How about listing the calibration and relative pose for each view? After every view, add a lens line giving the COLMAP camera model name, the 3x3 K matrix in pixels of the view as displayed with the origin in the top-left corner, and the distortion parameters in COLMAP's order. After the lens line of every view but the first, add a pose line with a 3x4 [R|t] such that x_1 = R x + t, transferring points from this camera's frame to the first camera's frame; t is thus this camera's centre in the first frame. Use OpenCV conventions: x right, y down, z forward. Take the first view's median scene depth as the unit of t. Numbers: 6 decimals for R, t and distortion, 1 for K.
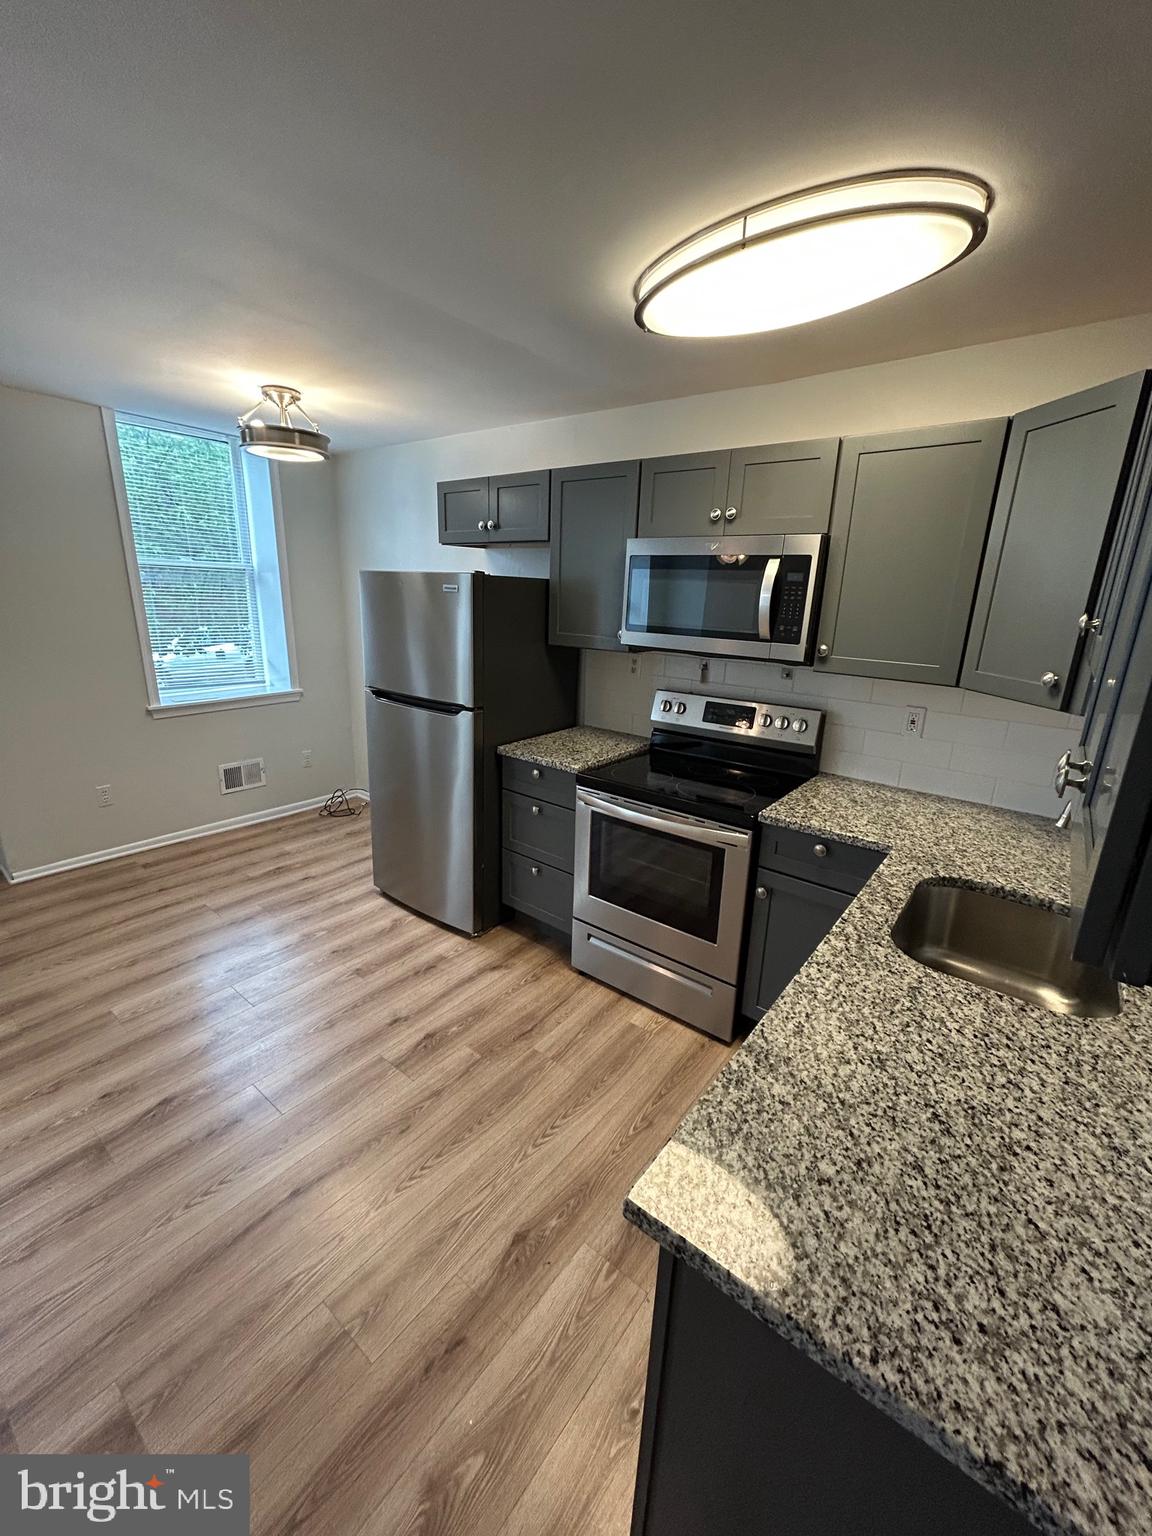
lens RADIAL K [[620.8, 0, 580.5], [0, 620.8, 764.5], [0, 0, 1]] dist [0.003092, 0.001420]
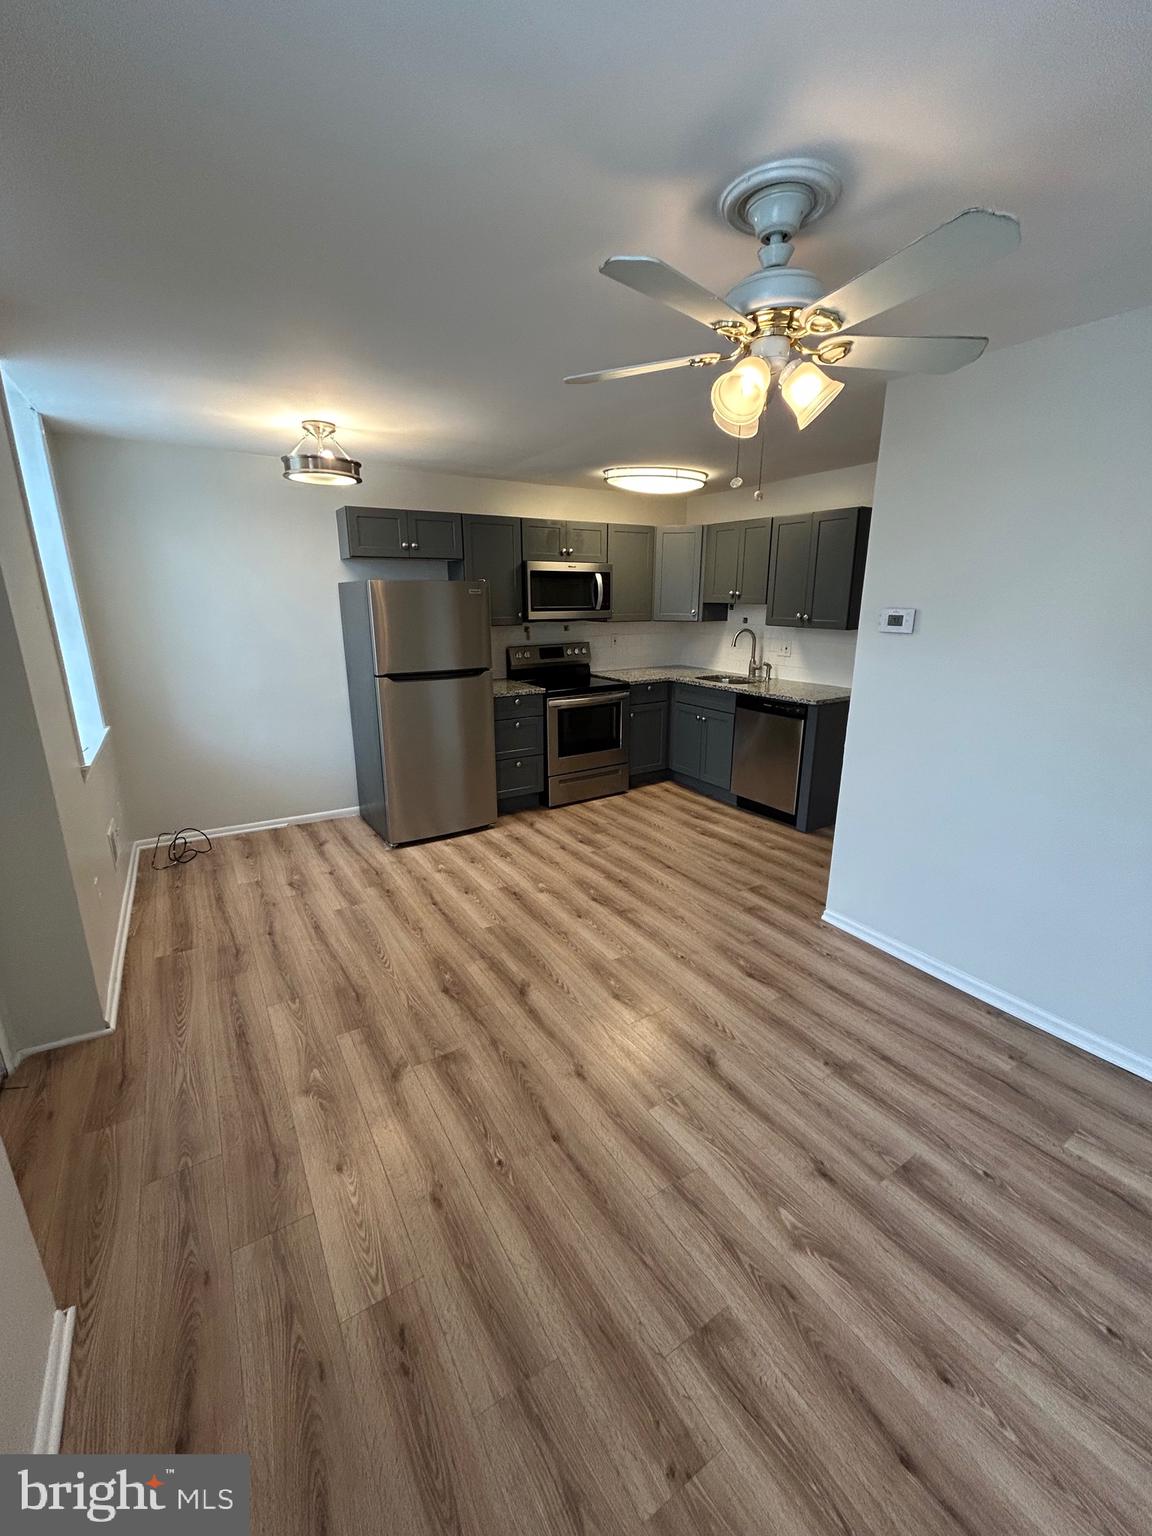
lens RADIAL K [[620.8, 0, 570.8], [0, 620.8, 770.6], [0, 0, 1]] dist [0.003092, 0.001420]
pose [[0.341278, -0.291274, 0.893694, -1.561926], [0.269067, 0.941263, 0.204028, -0.112723], [-0.900629, 0.170834, 0.399604, 0.240472]]
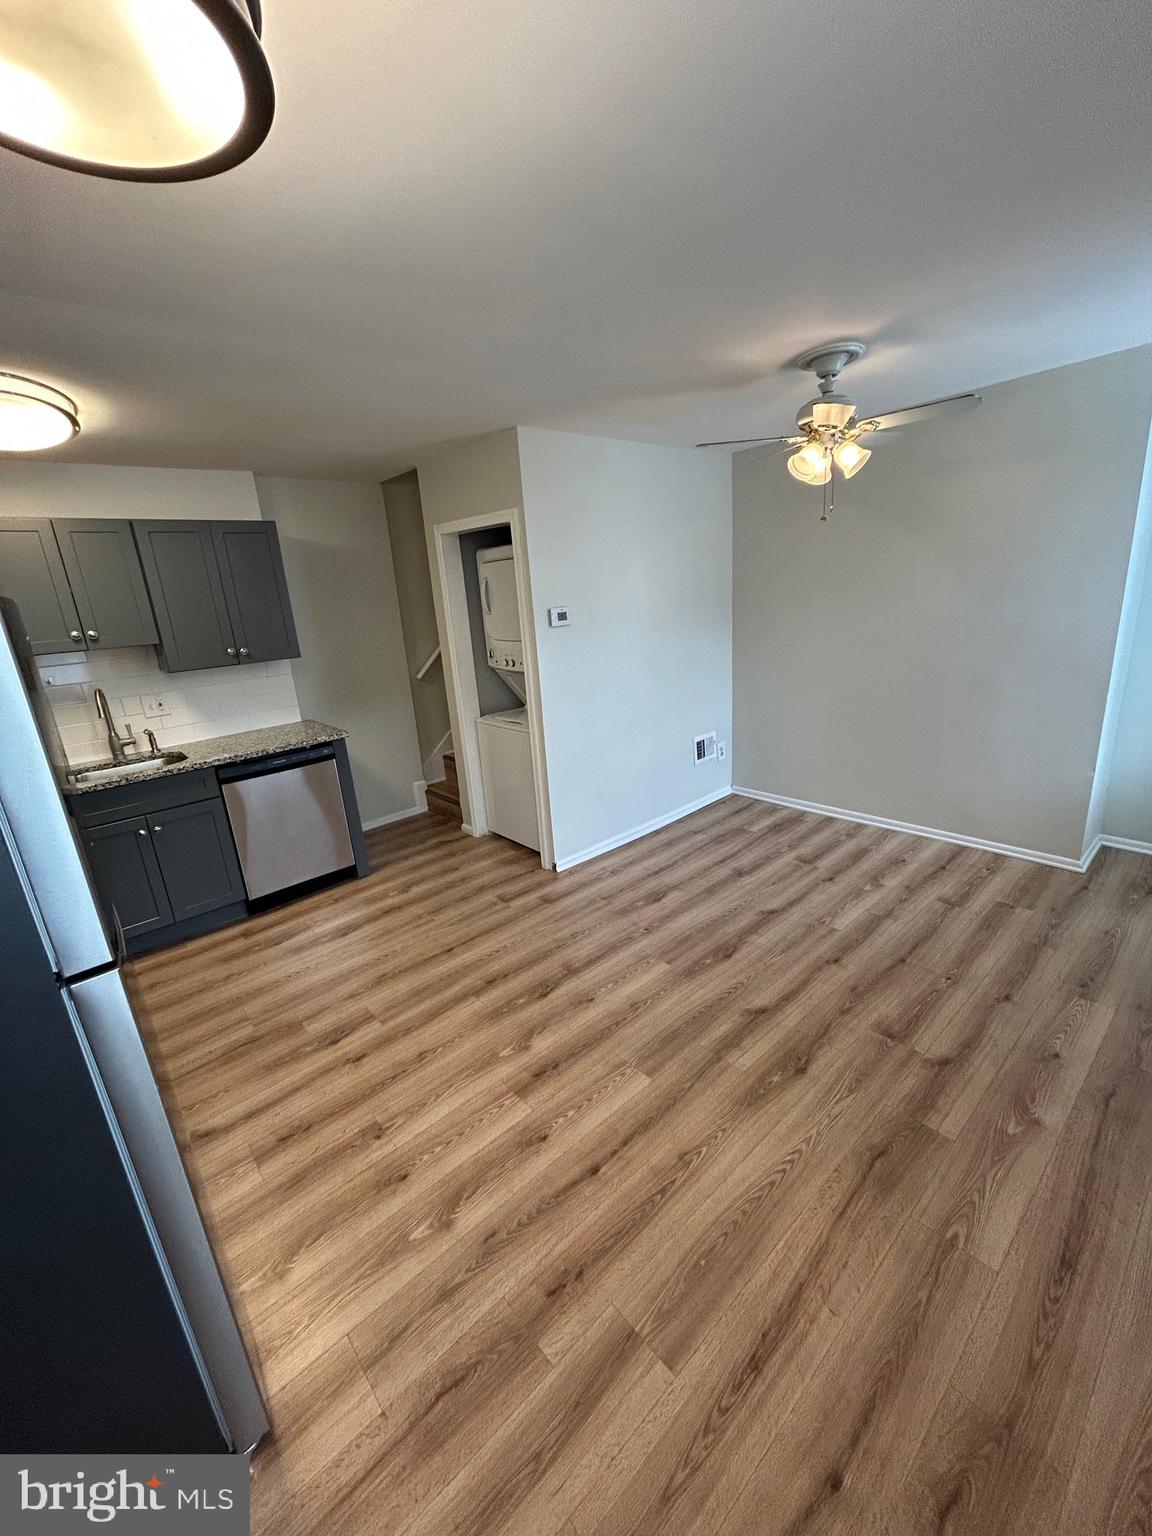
lens RADIAL K [[620.8, 0, 586.2], [0, 620.8, 763.5], [0, 0, 1]] dist [0.003092, 0.001420]
pose [[-0.983198, -0.008515, 0.182344, -0.735550], [0.089675, 0.847539, 0.523103, -0.406018], [-0.158997, 0.530665, -0.832535, 1.351288]]
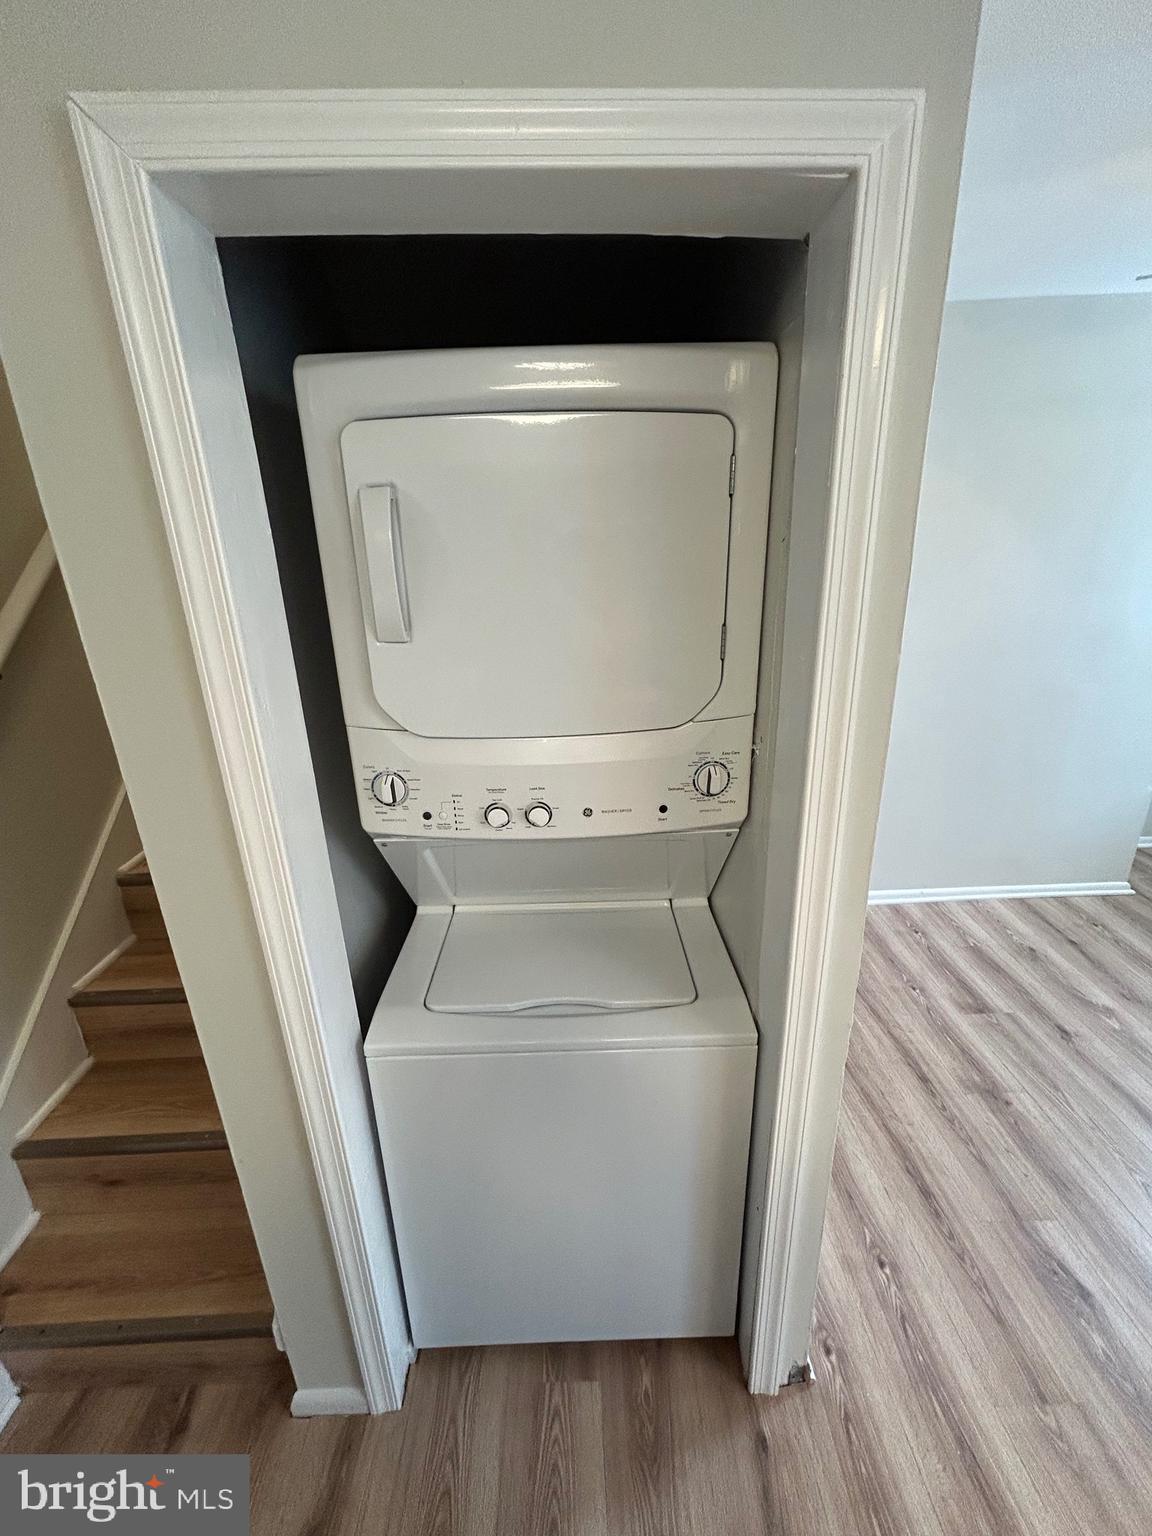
lens RADIAL K [[620.8, 0, 578.8], [0, 620.8, 769.4], [0, 0, 1]] dist [0.003092, 0.001420]
pose [[-0.775083, 0.202365, -0.598578, -0.087177], [-0.166017, 0.848821, 0.501938, -0.087733], [0.609660, 0.488417, -0.624310, 0.290718]]
